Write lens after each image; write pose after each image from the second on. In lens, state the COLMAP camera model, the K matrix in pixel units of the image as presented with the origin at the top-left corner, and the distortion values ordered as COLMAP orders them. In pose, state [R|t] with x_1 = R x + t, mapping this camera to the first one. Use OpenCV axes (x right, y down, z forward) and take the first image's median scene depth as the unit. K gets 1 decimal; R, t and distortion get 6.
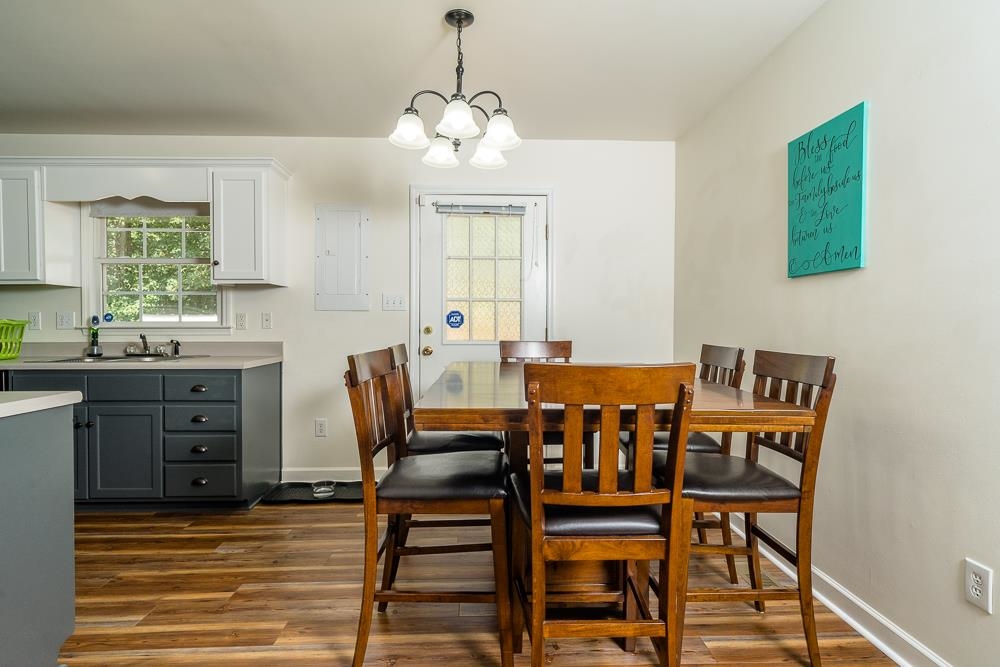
lens RADIAL K [[521.2, 0, 505.0], [0, 521.2, 332.3], [0, 0, 1]] dist [0.000427, -0.001186]
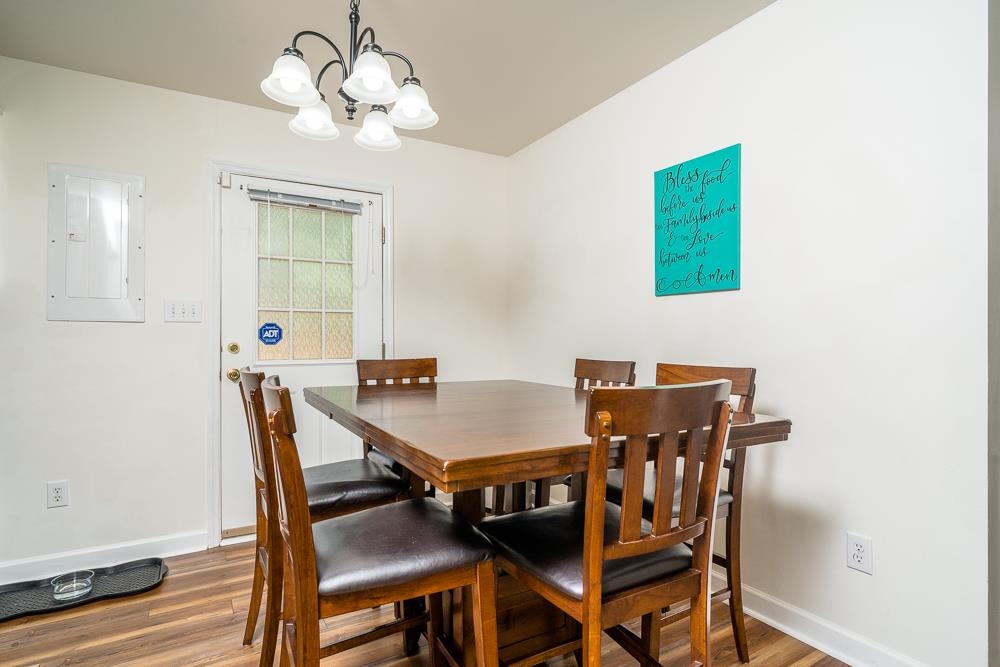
lens RADIAL K [[521.2, 0, 505.2], [0, 521.2, 337.8], [0, 0, 1]] dist [0.000427, -0.001186]
pose [[0.881950, -0.002453, 0.471336, -0.257539], [0.011212, 0.999813, -0.015776, -0.003812], [-0.471209, 0.019198, 0.881813, 0.205210]]
